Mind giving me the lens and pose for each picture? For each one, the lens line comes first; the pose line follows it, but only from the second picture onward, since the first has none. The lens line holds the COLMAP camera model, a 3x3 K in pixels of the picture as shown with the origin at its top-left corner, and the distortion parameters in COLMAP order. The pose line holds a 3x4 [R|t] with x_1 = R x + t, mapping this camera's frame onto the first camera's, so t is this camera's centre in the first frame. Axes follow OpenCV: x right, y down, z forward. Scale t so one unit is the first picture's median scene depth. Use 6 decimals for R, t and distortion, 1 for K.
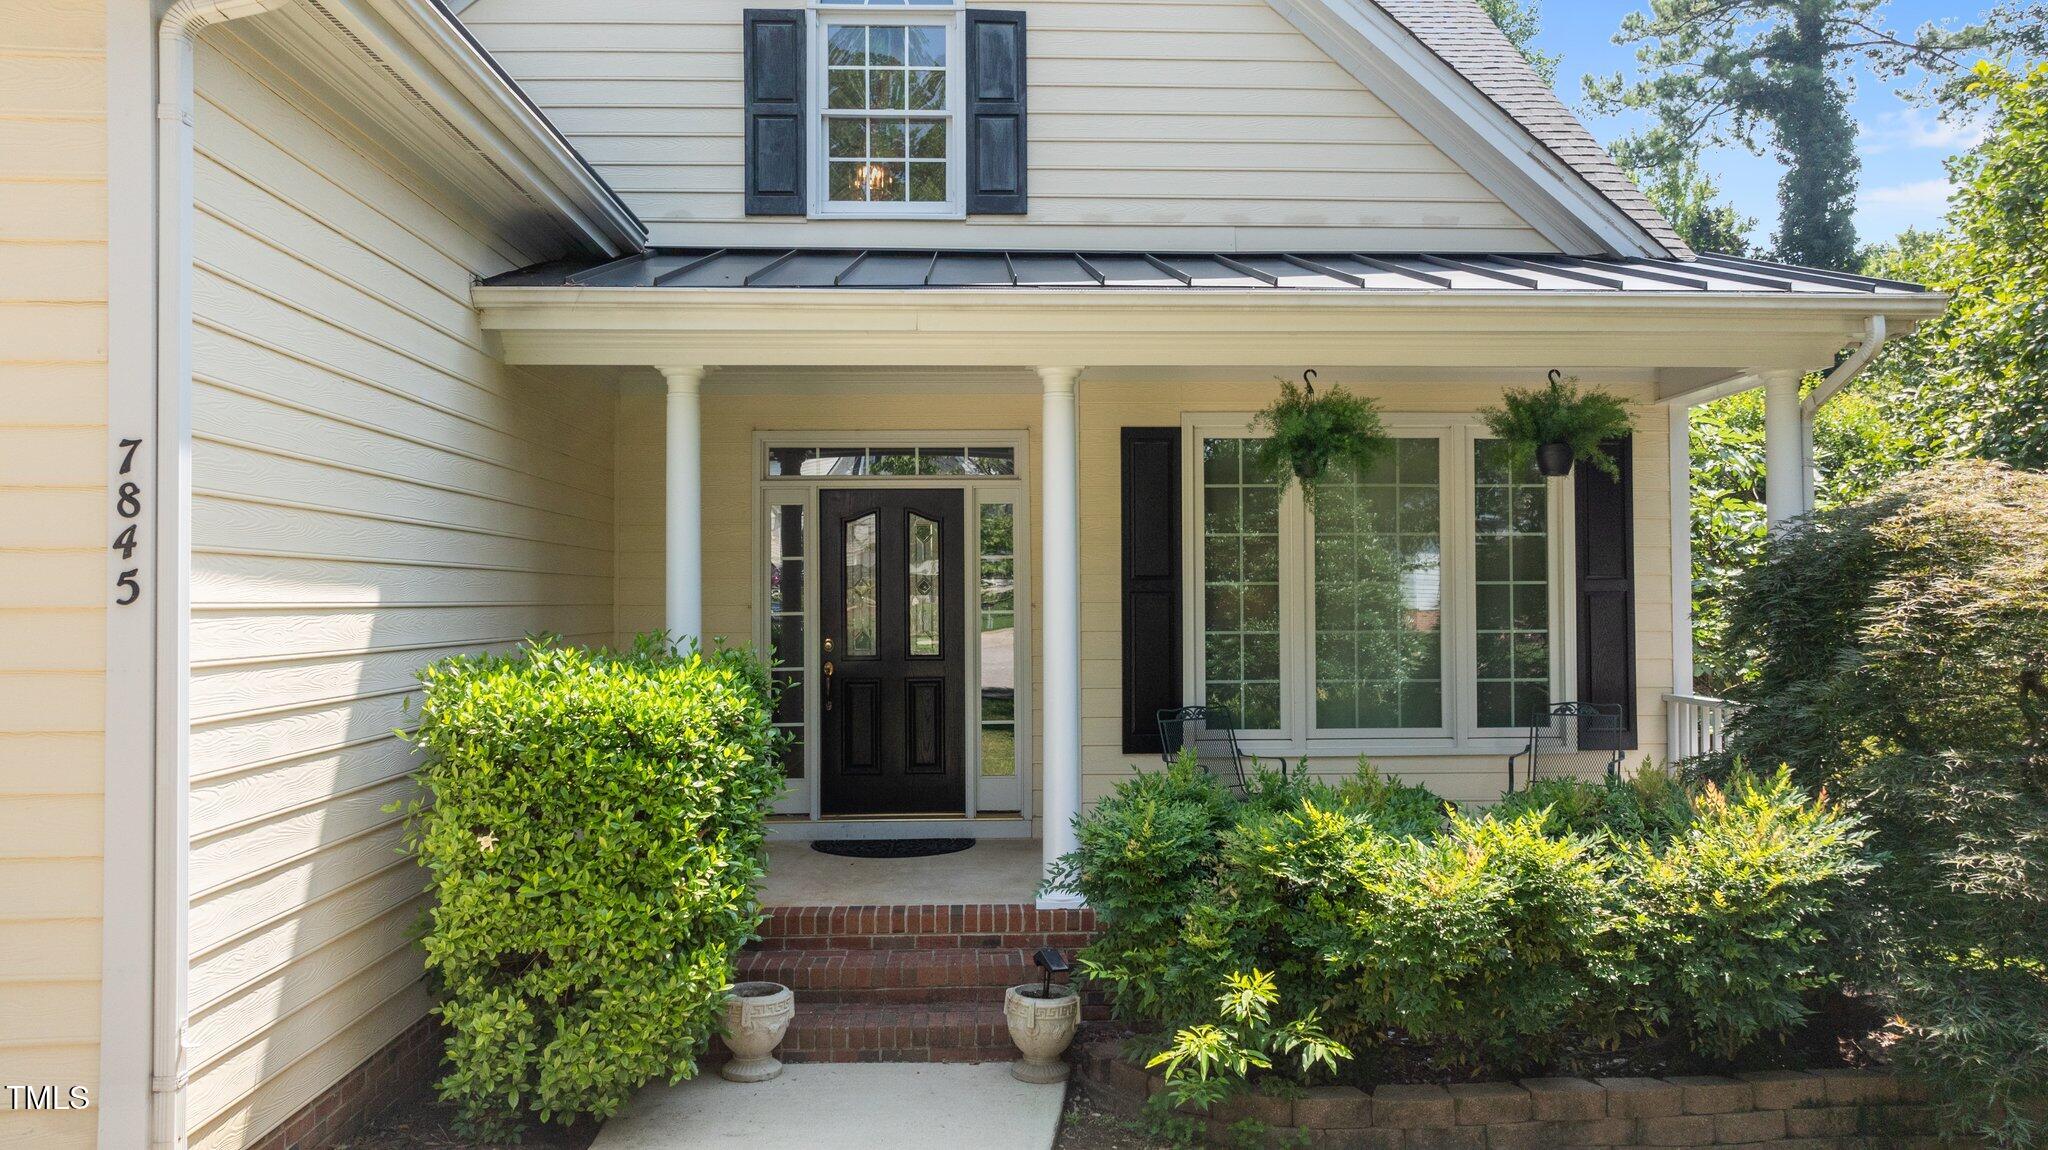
lens RADIAL K [[1433.5, 0, 1028.7], [0, 1433.5, 577.1], [0, 0, 1]] dist [-0.056264, 0.044603]
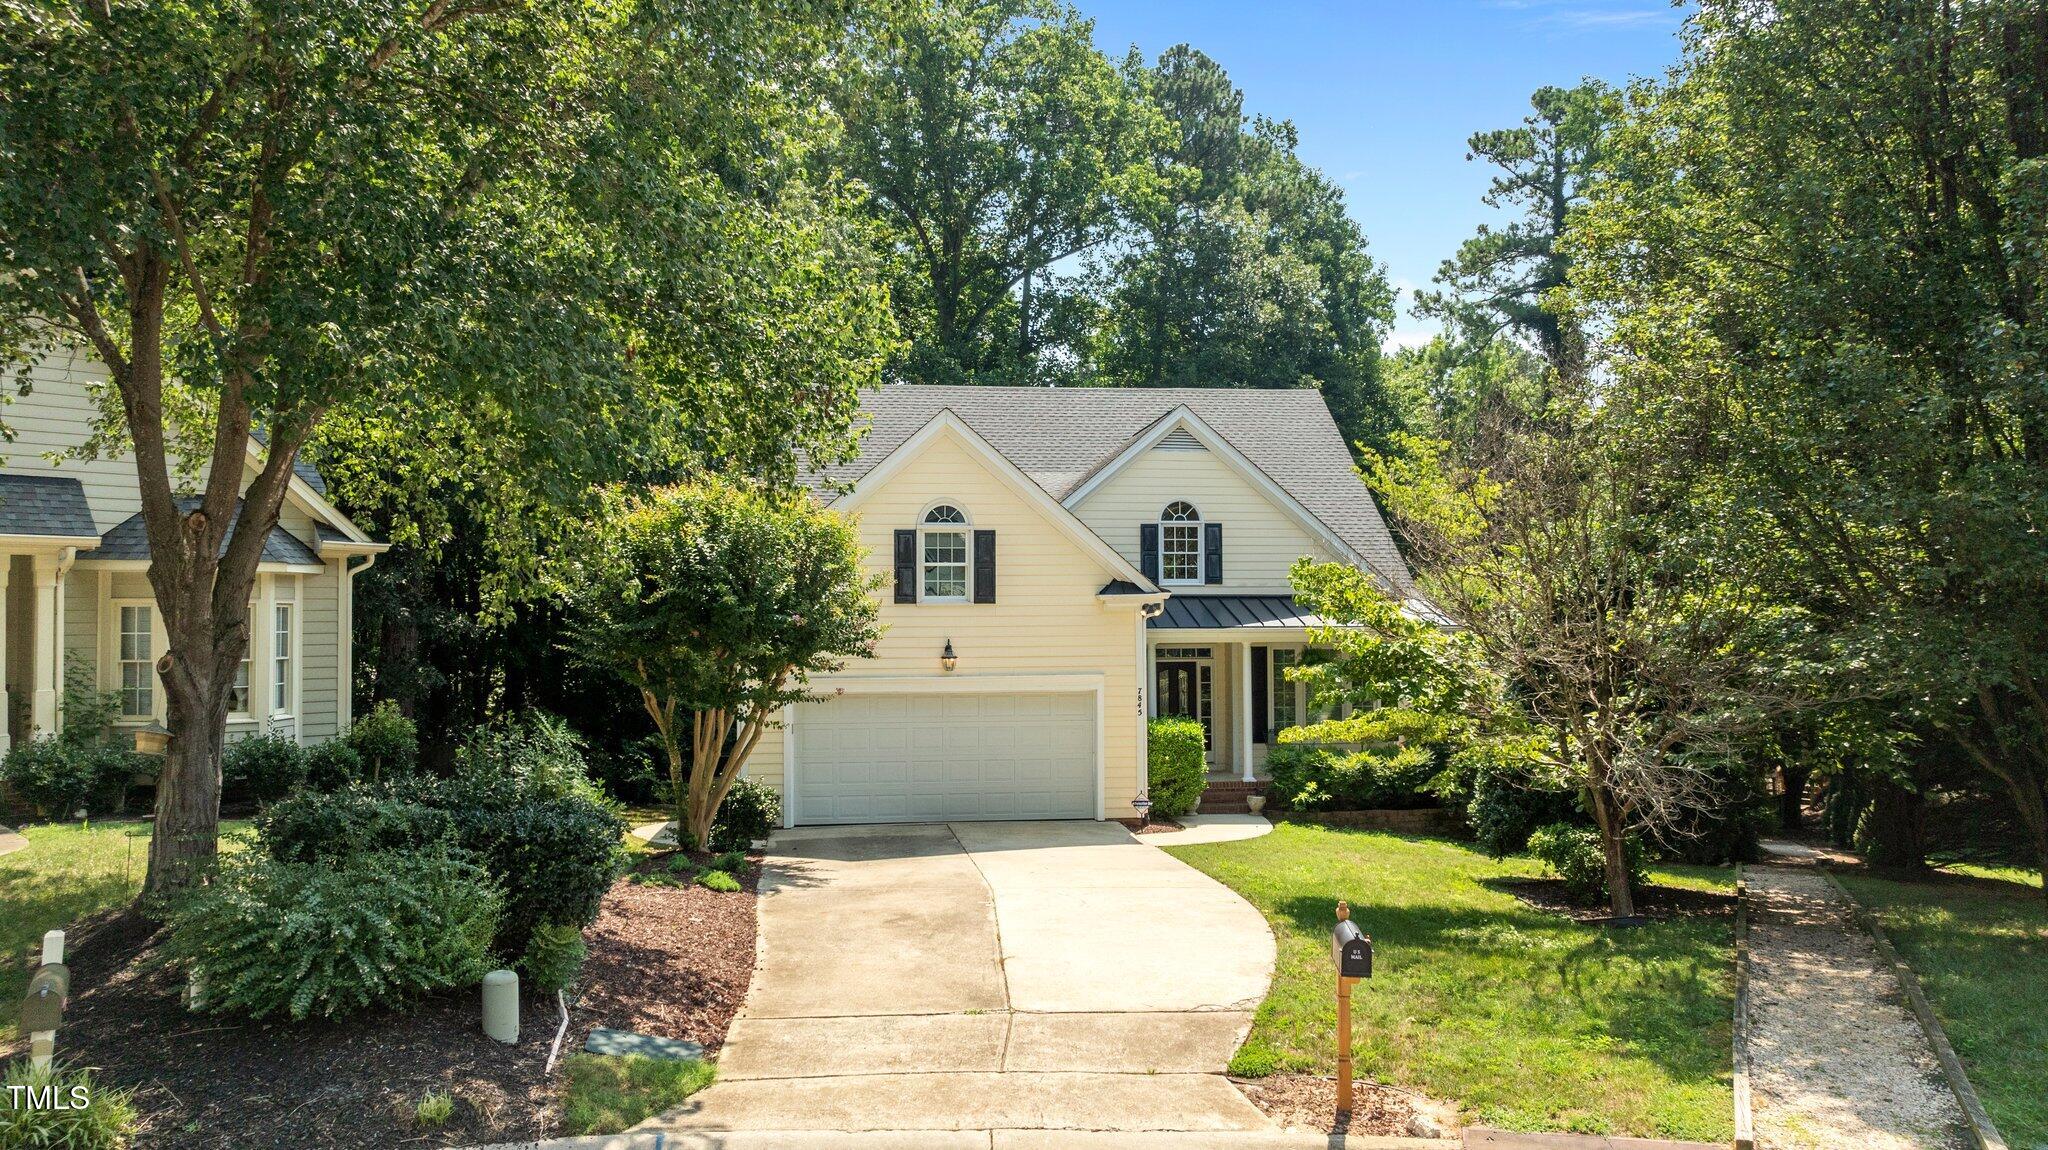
lens RADIAL K [[1433.5, 0, 1028.7], [0, 1433.5, 577.1], [0, 0, 1]] dist [-0.056264, 0.044603]
pose [[0.995750, 0.003090, 0.092047, -1.008527], [-0.001699, 0.999883, -0.015181, -0.286426], [-0.092083, 0.014960, 0.995639, -3.049396]]
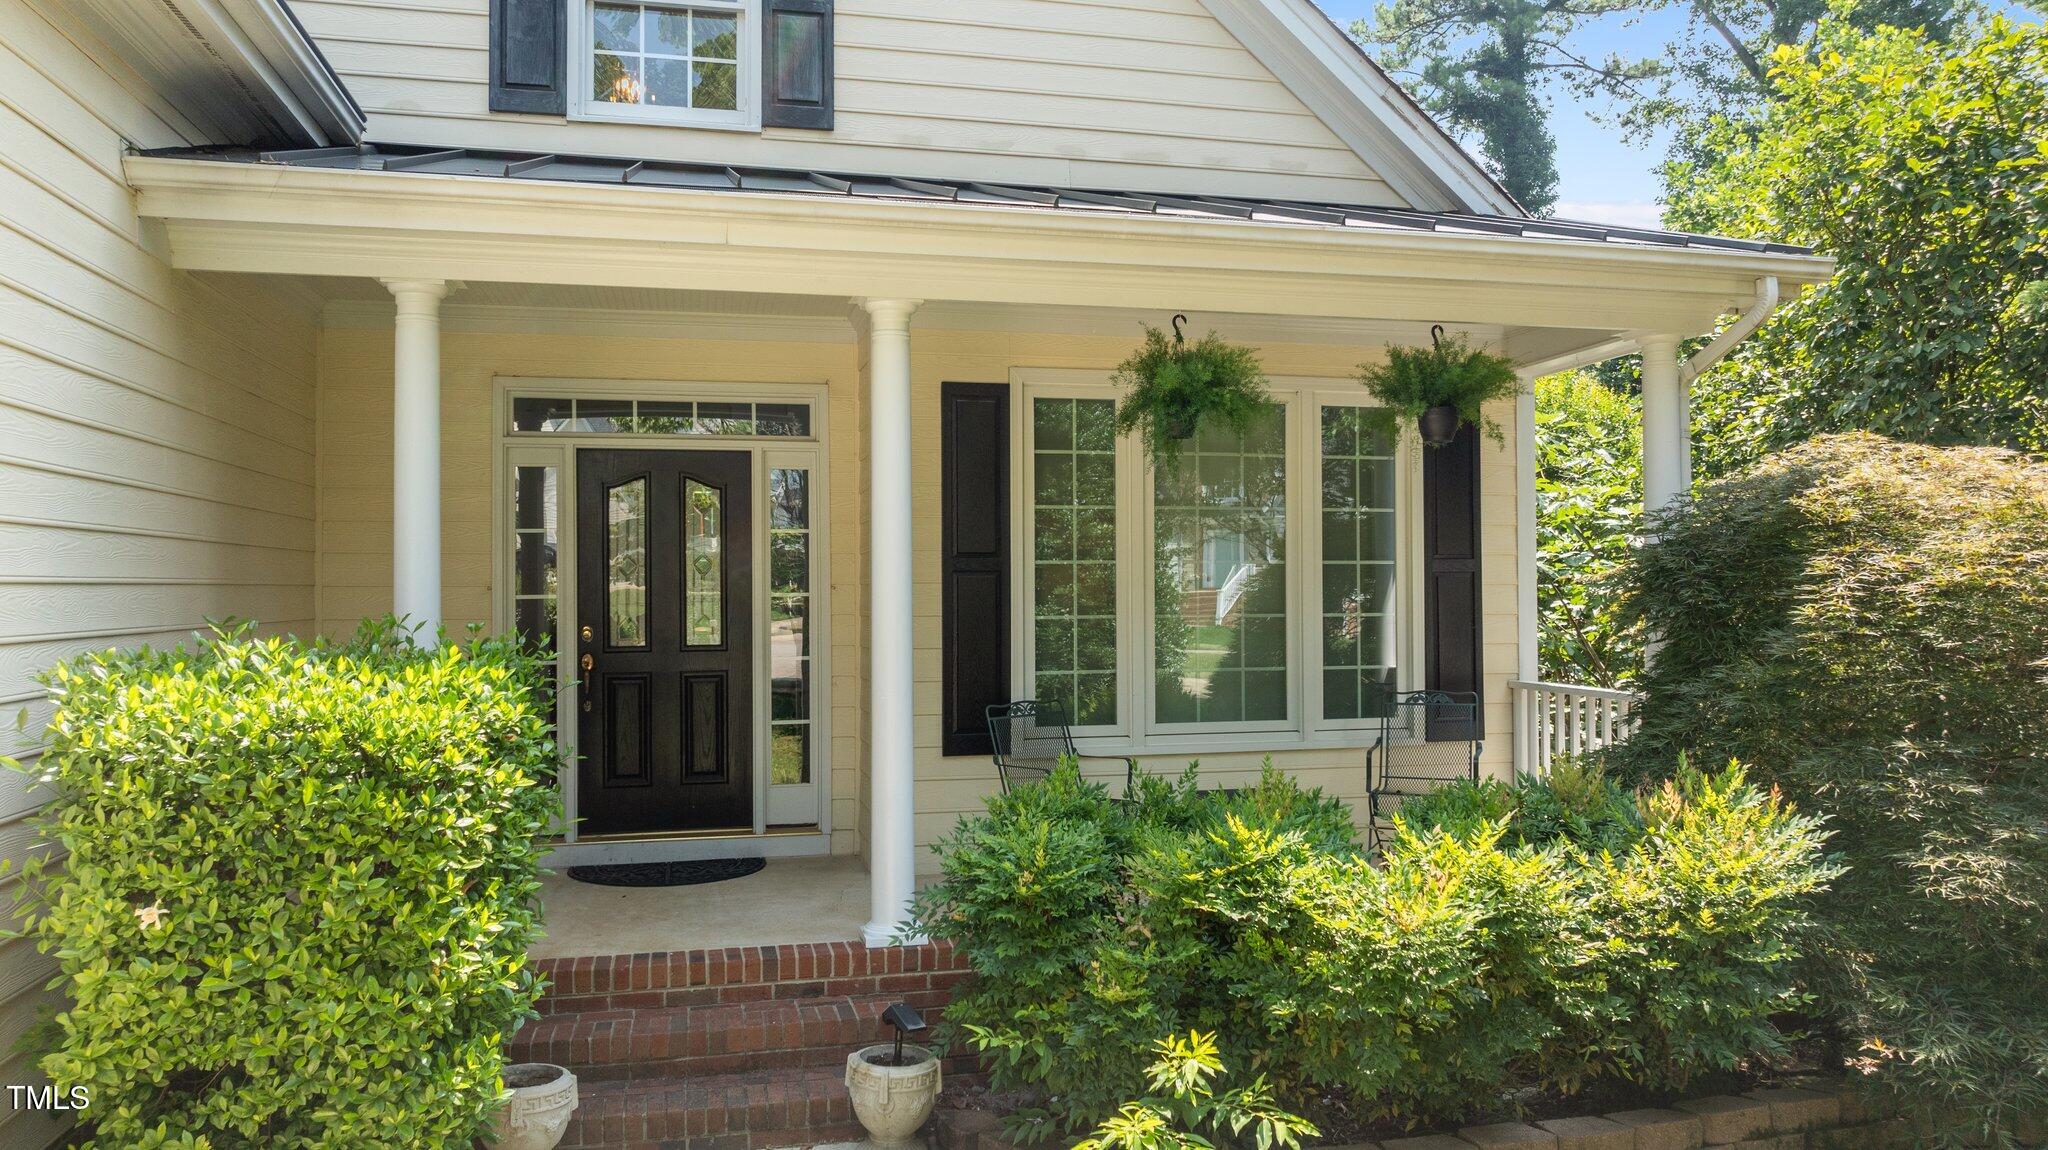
lens RADIAL K [[1433.5, 0, 1028.7], [0, 1433.5, 577.1], [0, 0, 1]] dist [-0.056264, 0.044603]
pose [[0.980254, 0.002104, 0.197734, -0.072738], [-0.003614, 0.999967, 0.007279, 0.009947], [-0.197712, -0.007850, 0.980229, 0.179710]]
